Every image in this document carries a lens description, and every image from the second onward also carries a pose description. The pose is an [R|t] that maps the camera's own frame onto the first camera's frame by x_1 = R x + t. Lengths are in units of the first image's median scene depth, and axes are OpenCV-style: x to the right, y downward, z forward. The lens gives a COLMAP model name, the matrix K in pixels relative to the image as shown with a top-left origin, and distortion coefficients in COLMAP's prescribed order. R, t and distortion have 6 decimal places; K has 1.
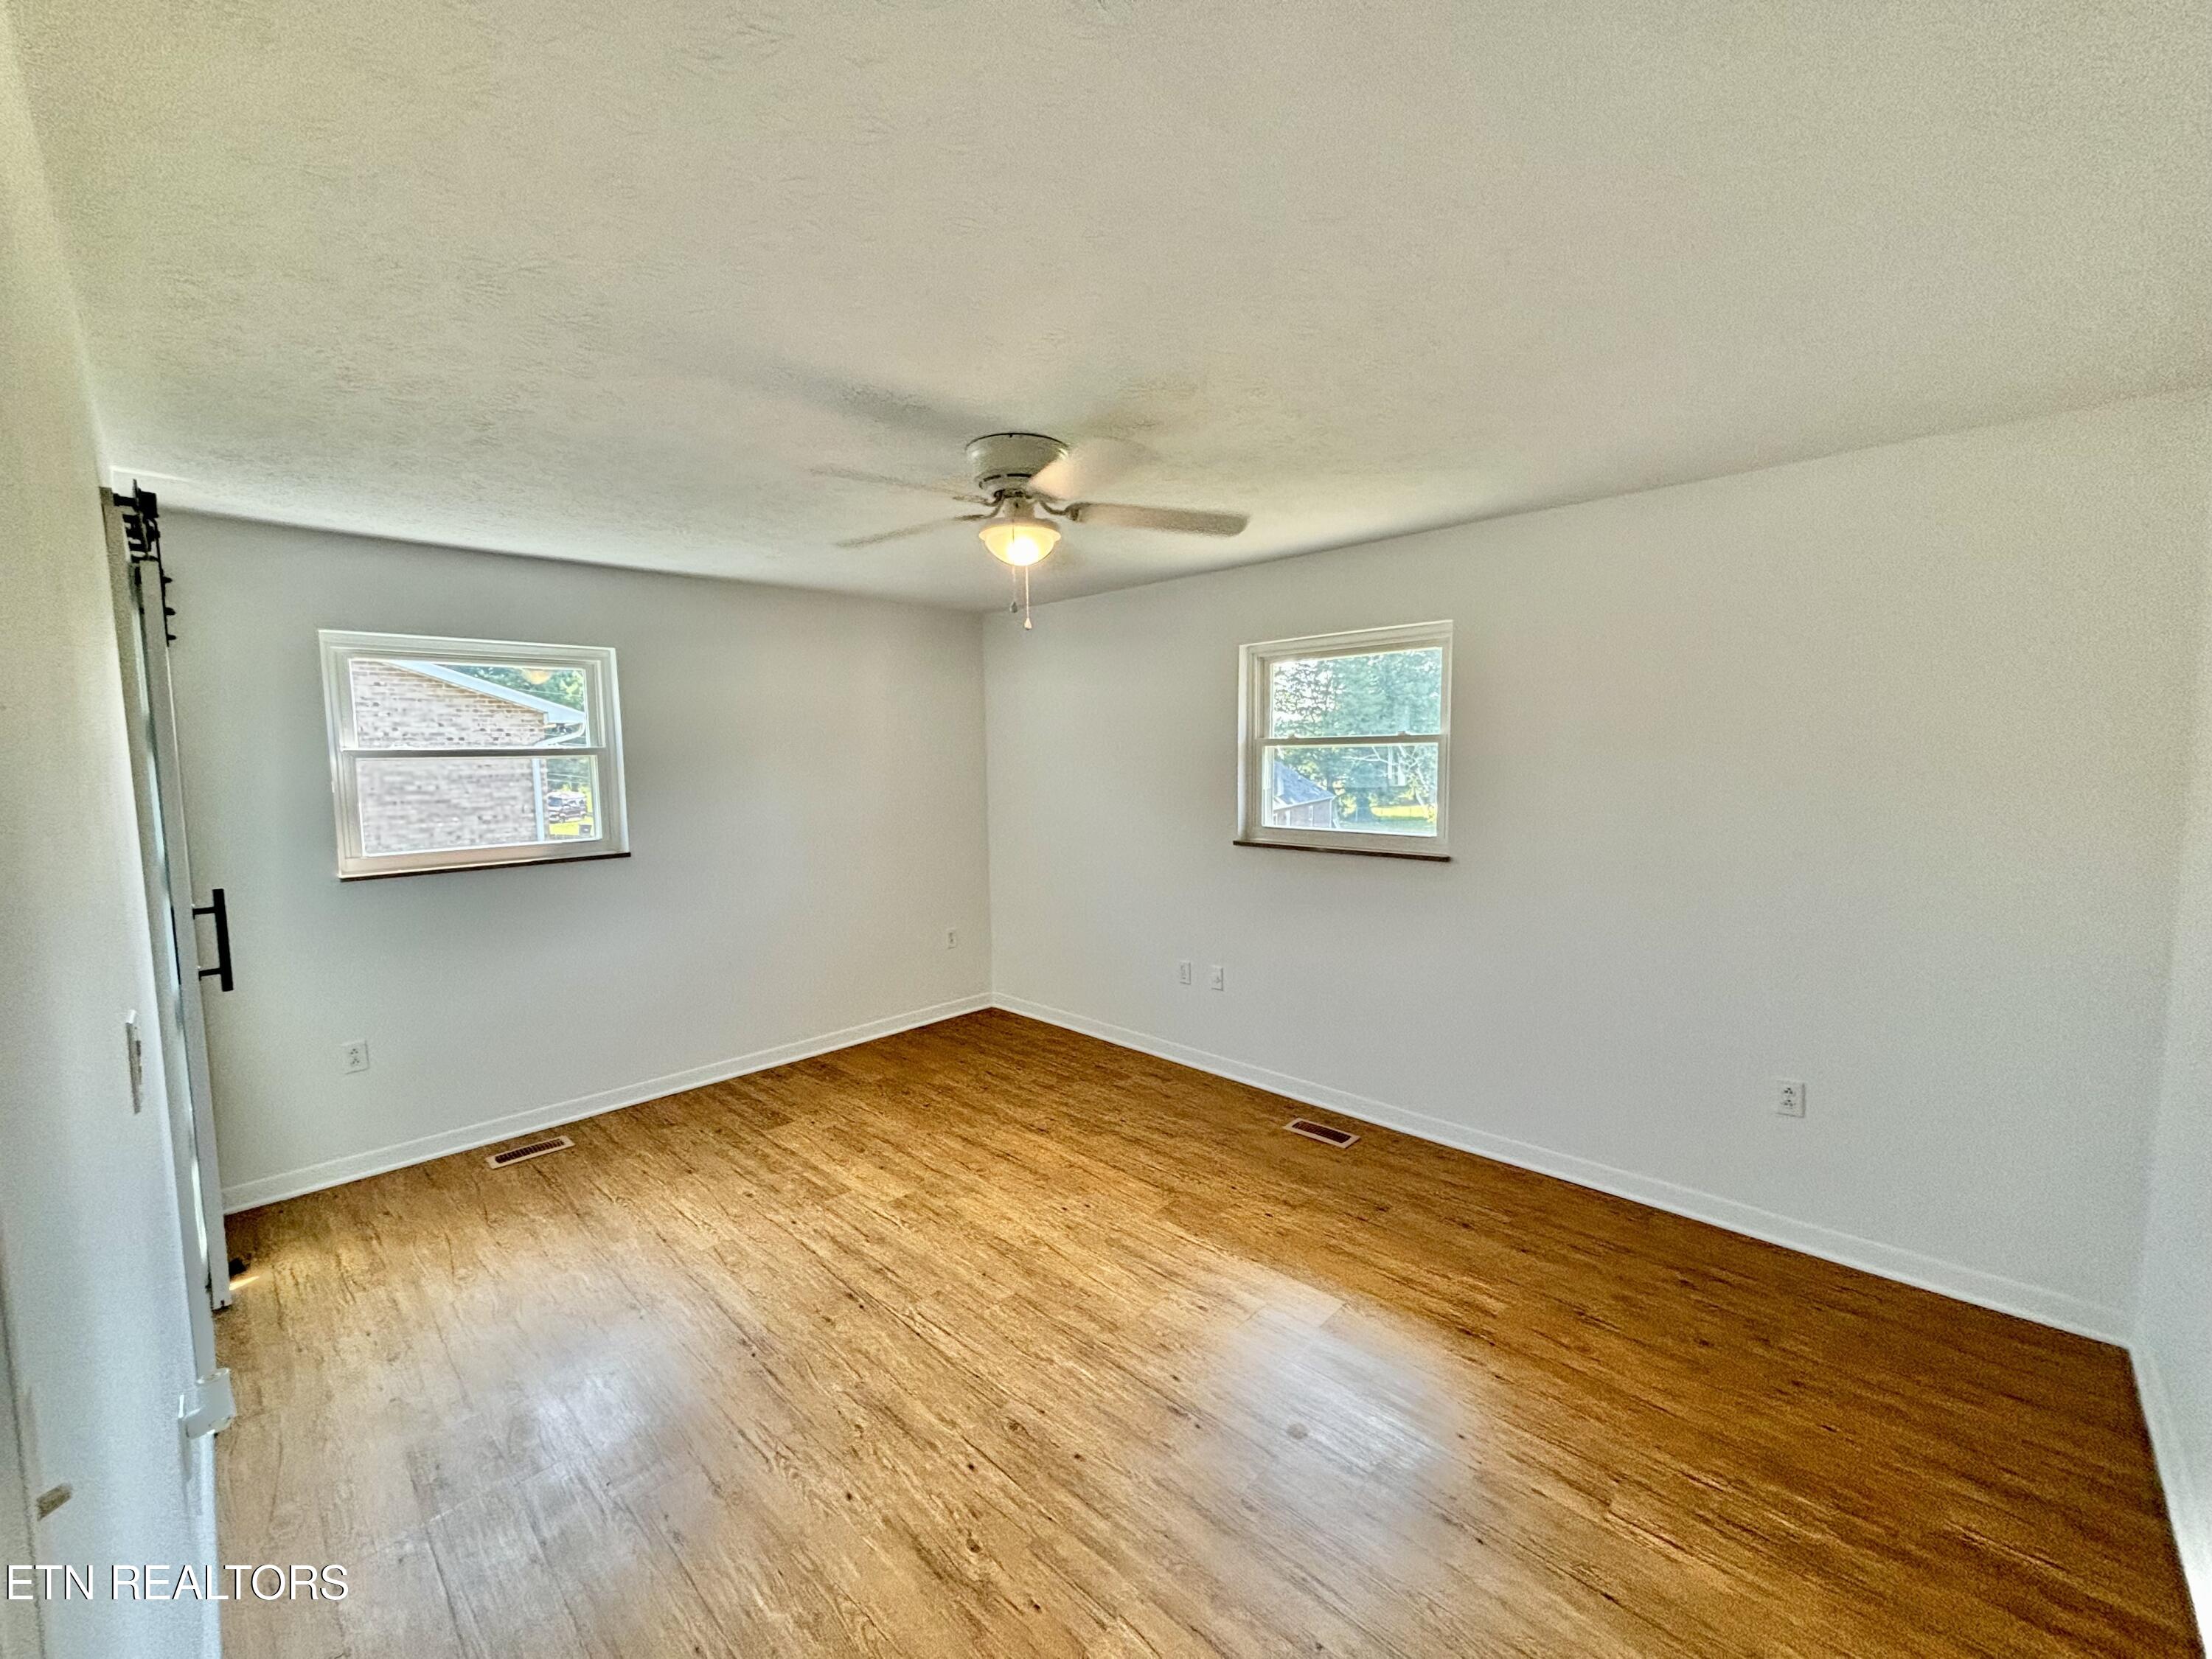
lens RADIAL K [[898.8, 0, 1111.8], [0, 898.8, 818.6], [0, 0, 1]] dist [0.001025, 0.003089]
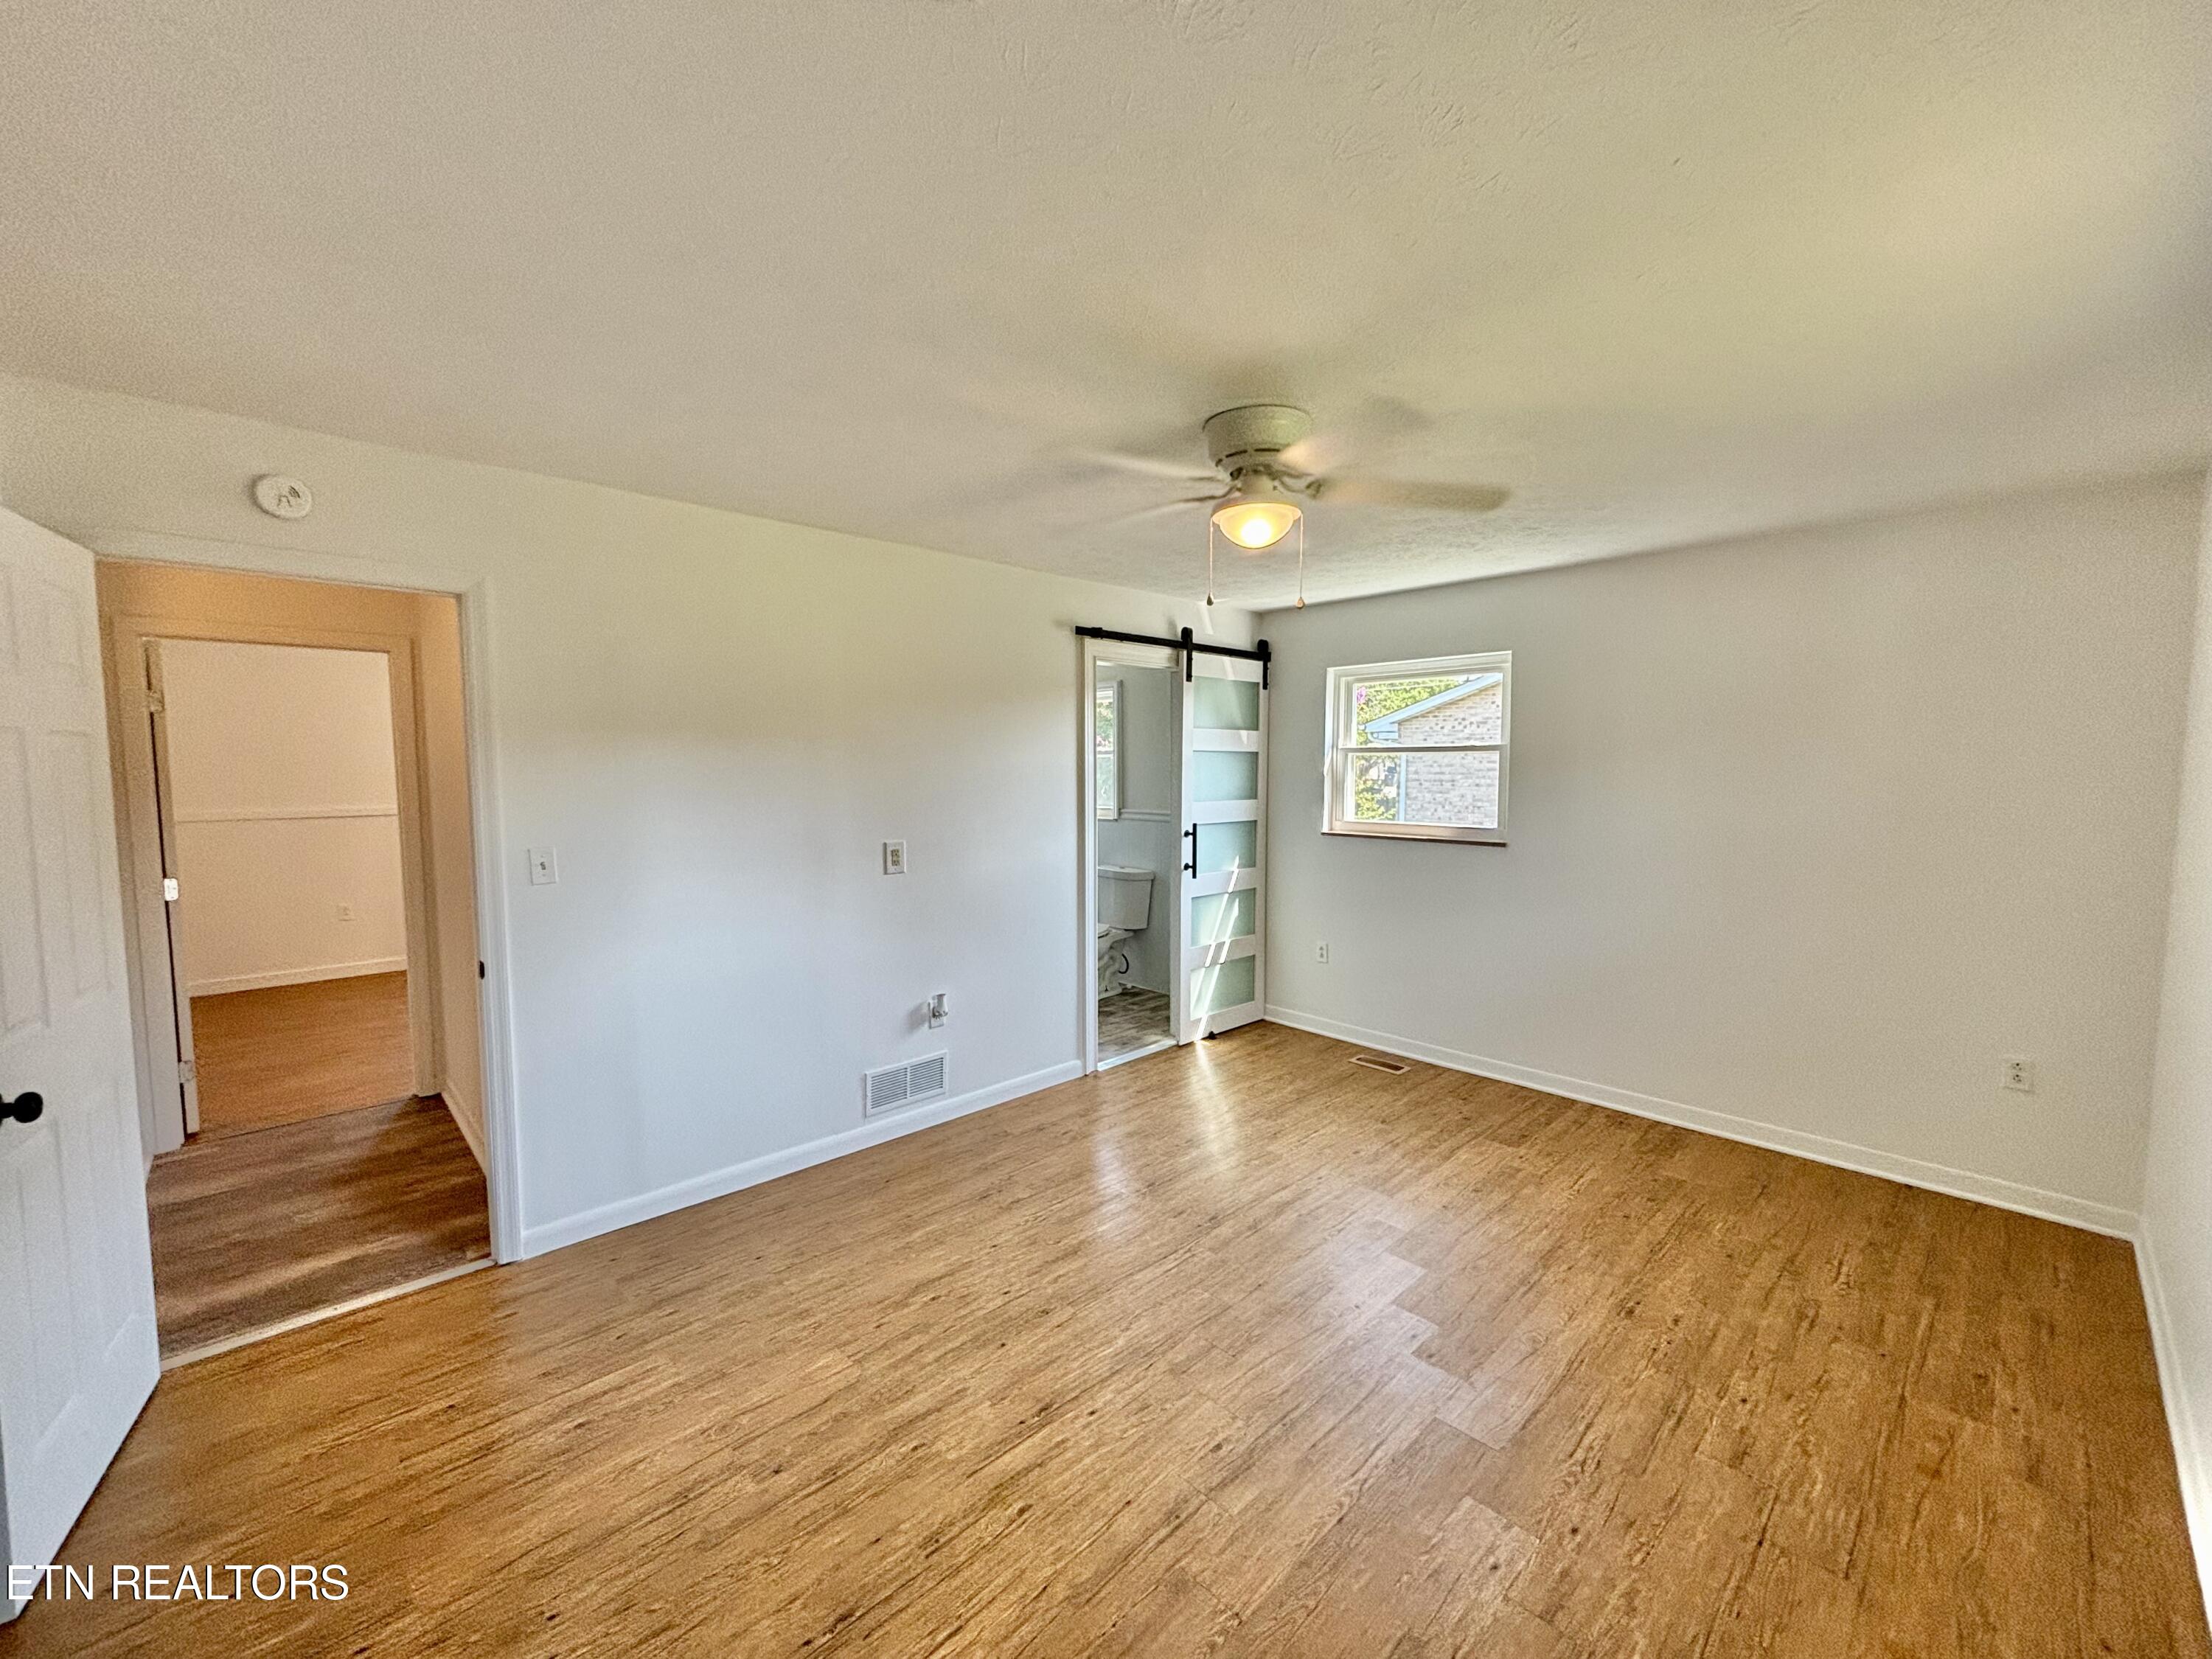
lens RADIAL K [[898.8, 0, 1098.0], [0, 898.8, 829.2], [0, 0, 1]] dist [0.001025, 0.003089]
pose [[-0.045105, 0.091009, -0.994828, 0.705595], [-0.075627, 0.992673, 0.094241, -0.055692], [0.996115, 0.079487, -0.037892, 0.735090]]
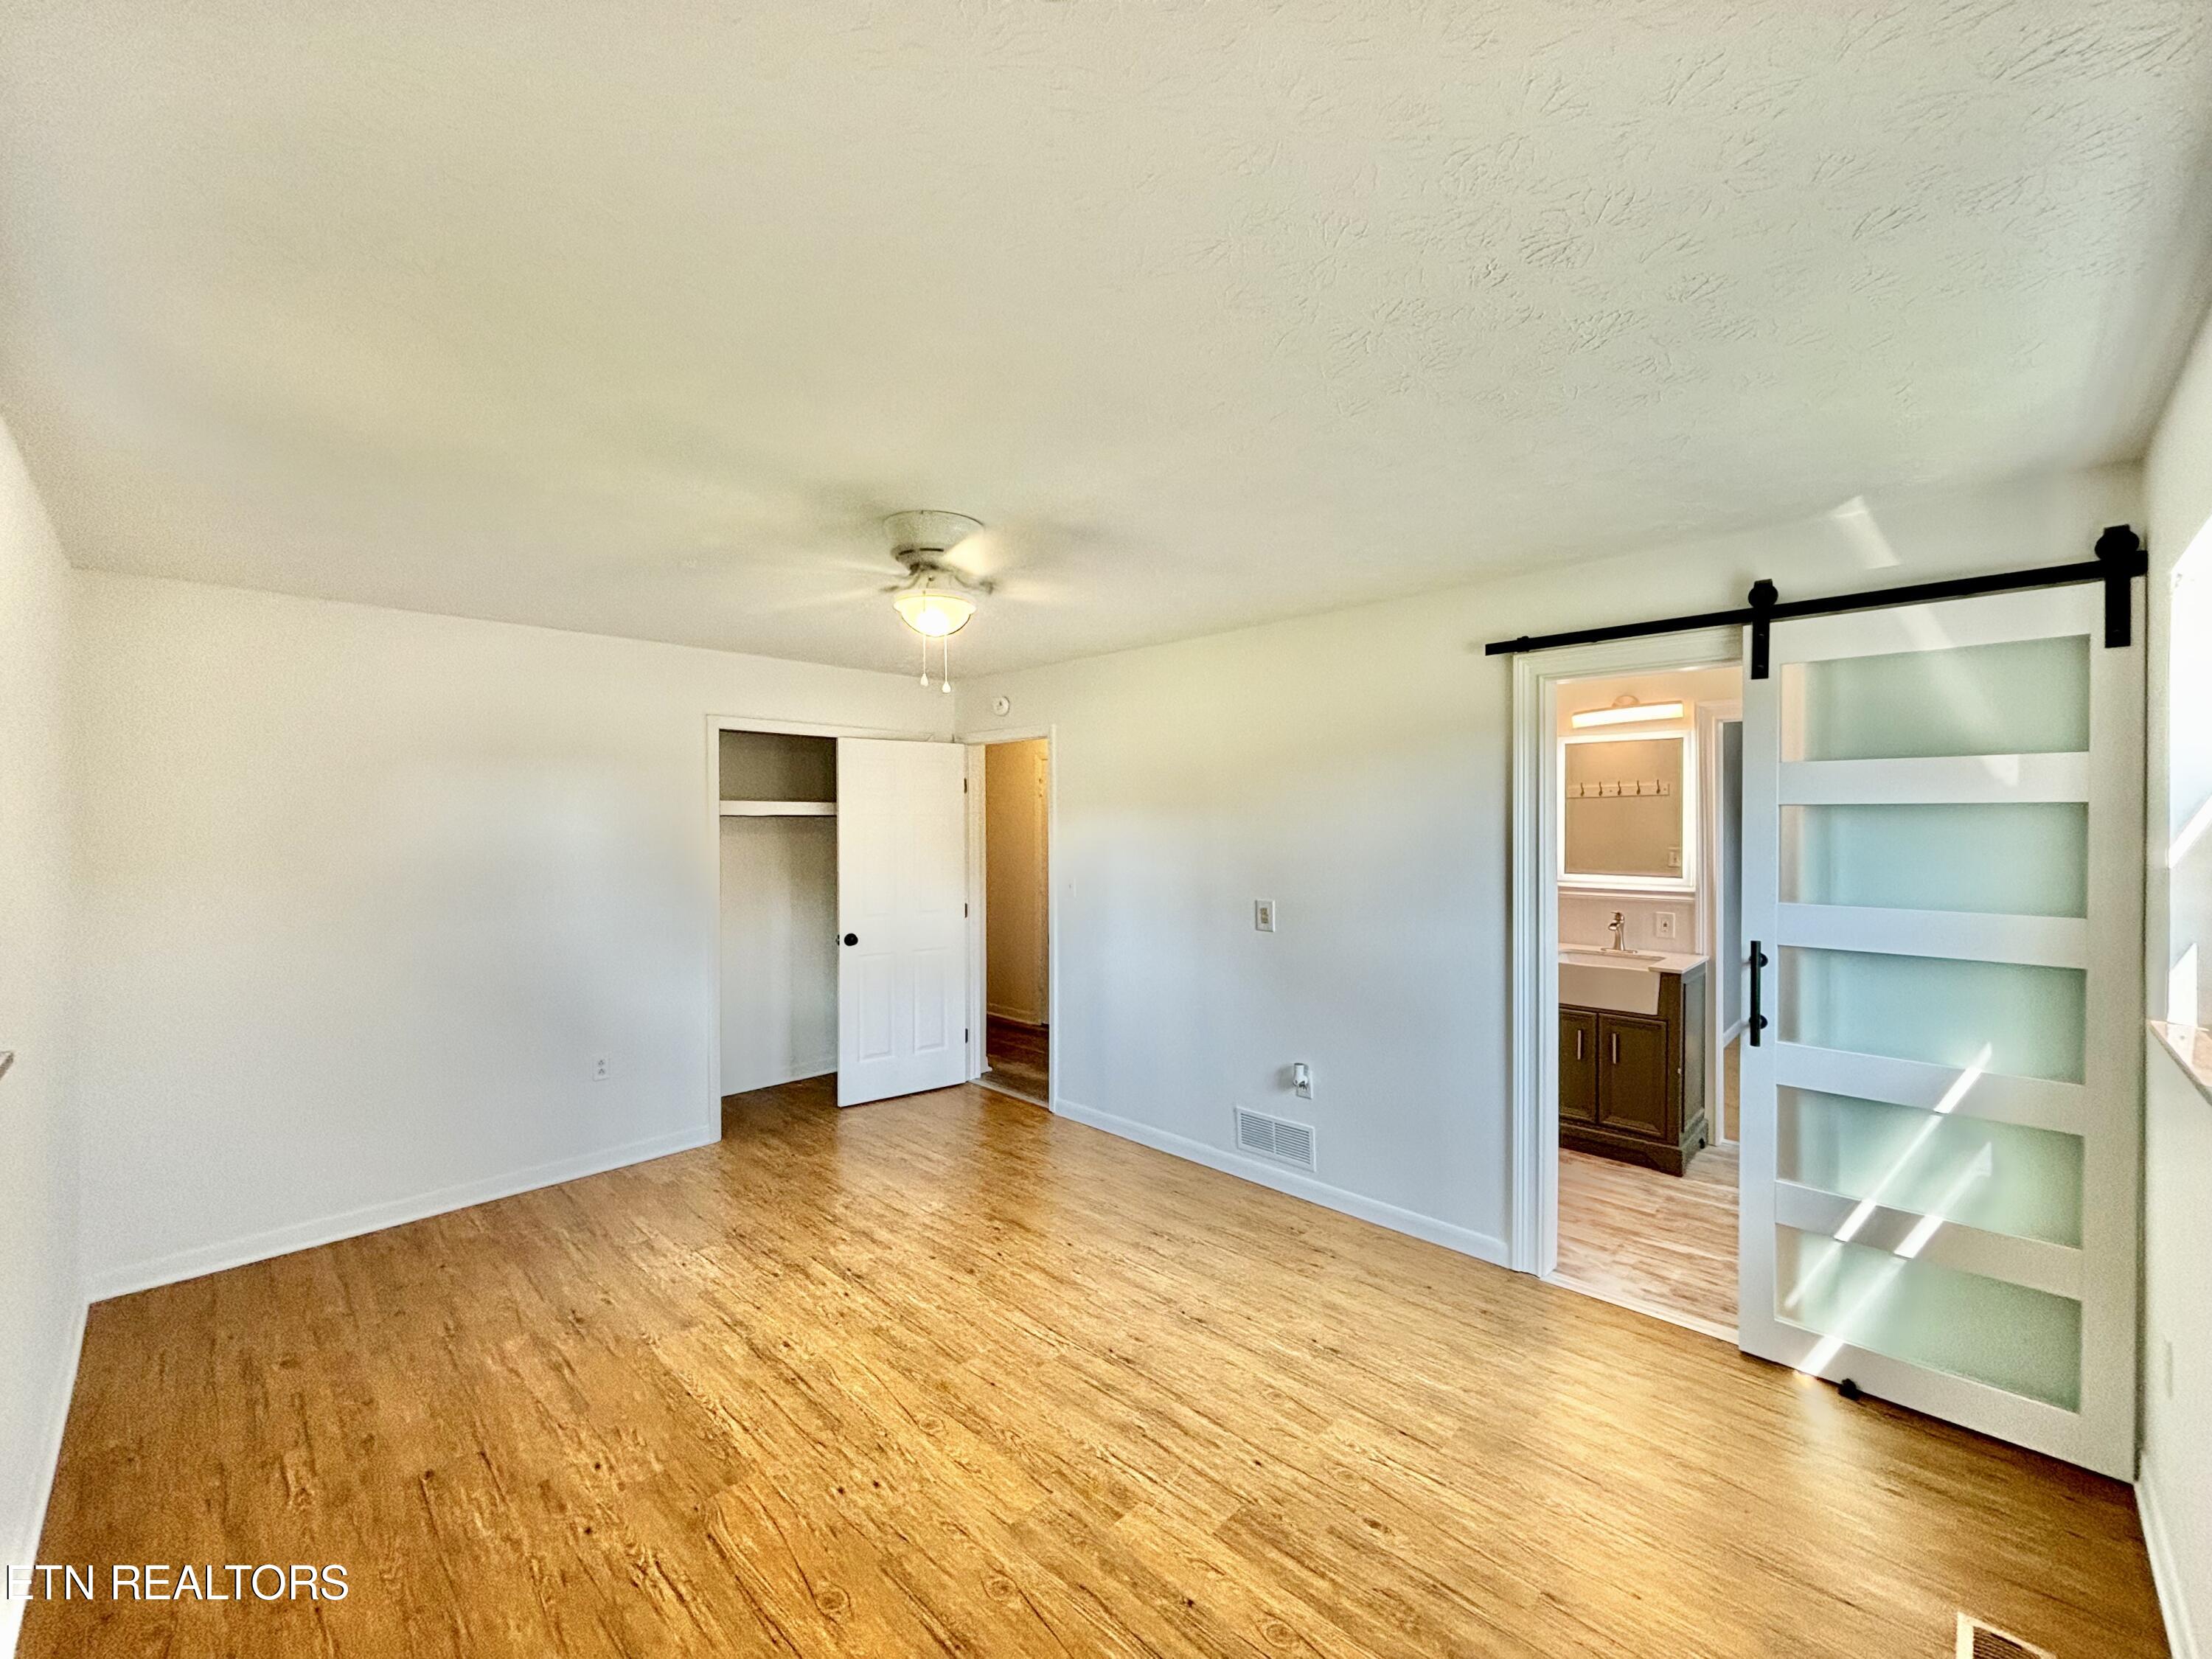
lens RADIAL K [[898.8, 0, 1102.4], [0, 898.8, 832.5], [0, 0, 1]] dist [0.001025, 0.003089]
pose [[-0.999678, 0.020736, 0.014604, -0.248885], [0.021965, 0.995717, 0.089804, -0.119161], [-0.012679, 0.090096, -0.995852, 1.661457]]
